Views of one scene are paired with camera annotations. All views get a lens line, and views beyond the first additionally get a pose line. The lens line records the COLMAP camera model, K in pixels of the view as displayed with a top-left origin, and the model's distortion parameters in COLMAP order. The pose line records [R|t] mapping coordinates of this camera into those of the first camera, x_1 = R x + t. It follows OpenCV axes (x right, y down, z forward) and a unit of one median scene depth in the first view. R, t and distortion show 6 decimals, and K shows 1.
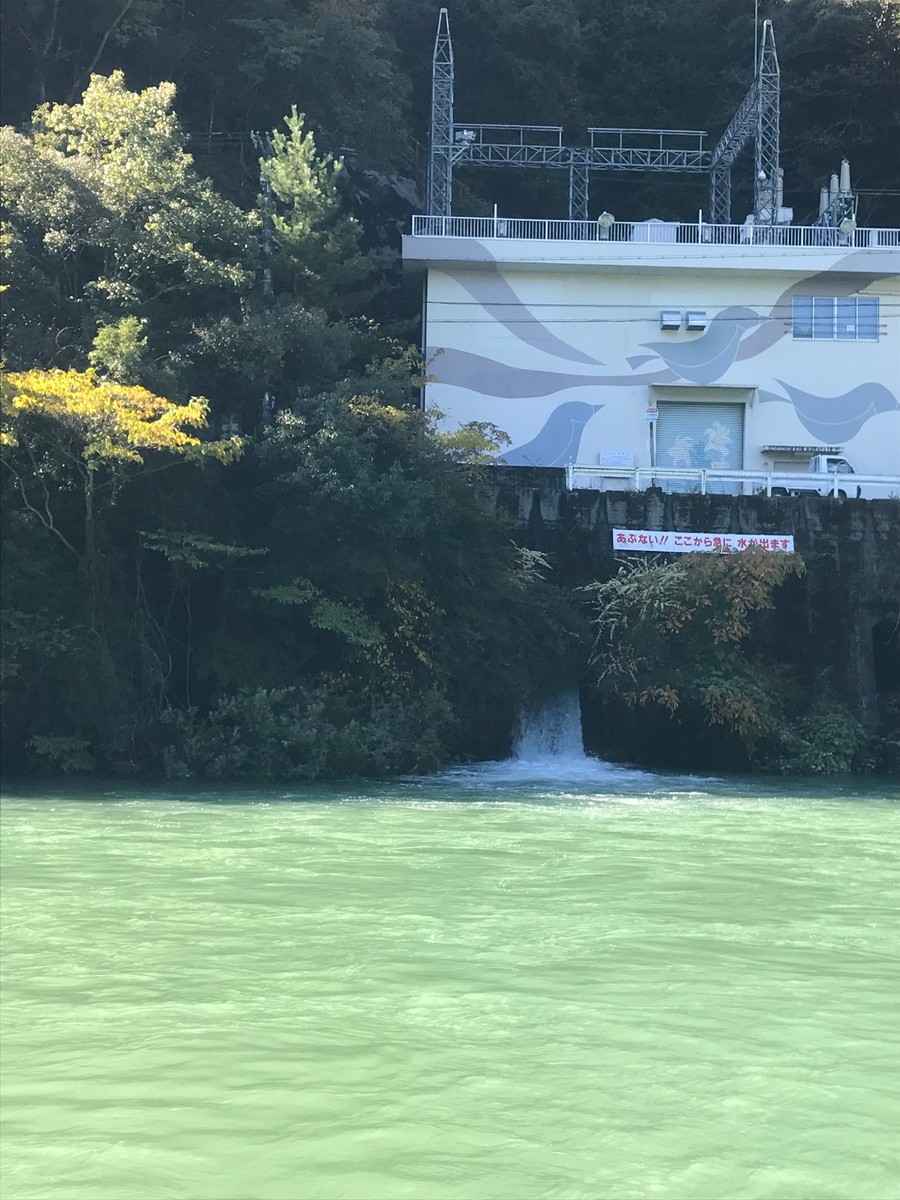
lens RADIAL K [[1615.5, 0, 442.9], [0, 1615.5, 595.5], [0, 0, 1]] dist [0.048369, 0.000000]
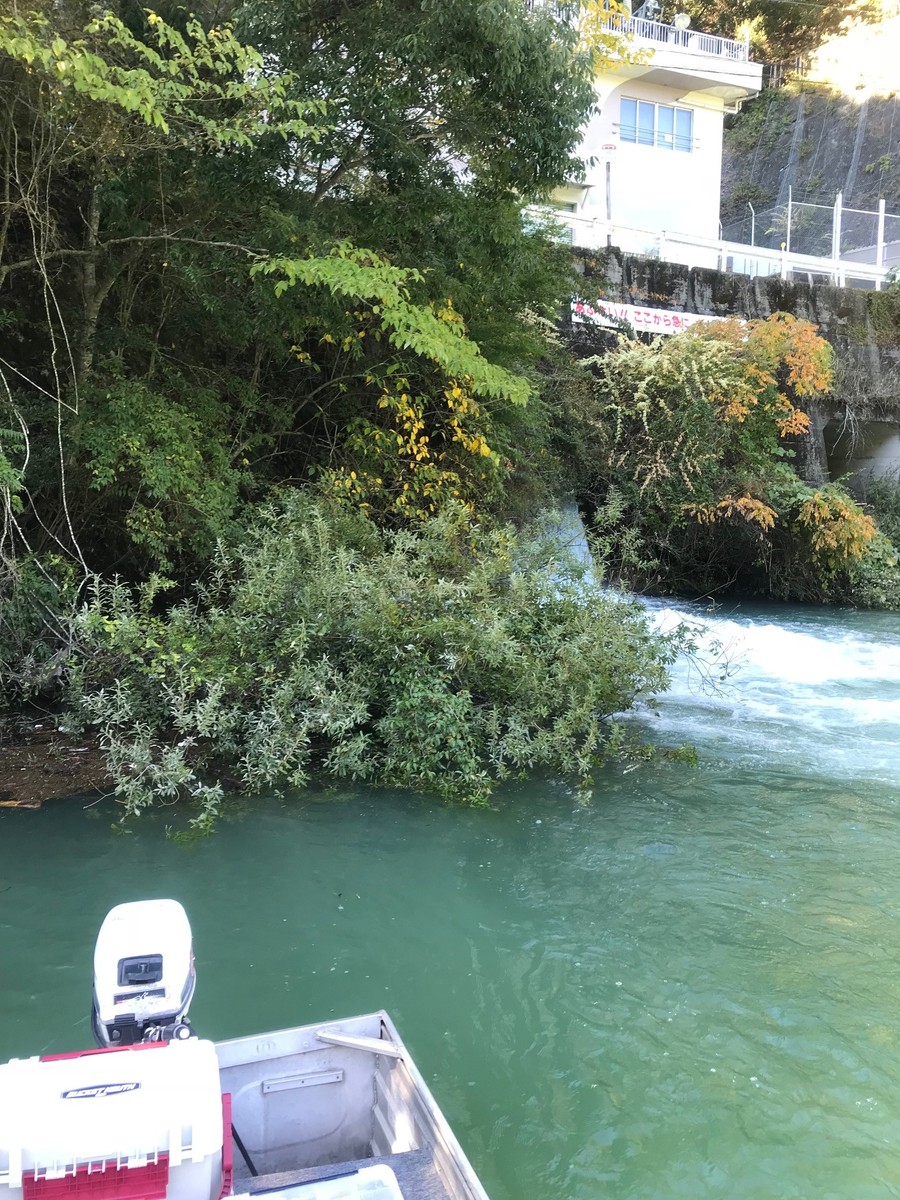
lens RADIAL K [[954.7, 0, 456.6], [0, 954.7, 597.7], [0, 0, 1]] dist [-0.000351, 0.001102]
pose [[0.934944, -0.040470, 0.352481, -0.116352], [-0.018120, 0.986730, 0.161354, 0.030383], [-0.354333, -0.157244, 0.921804, 0.559662]]
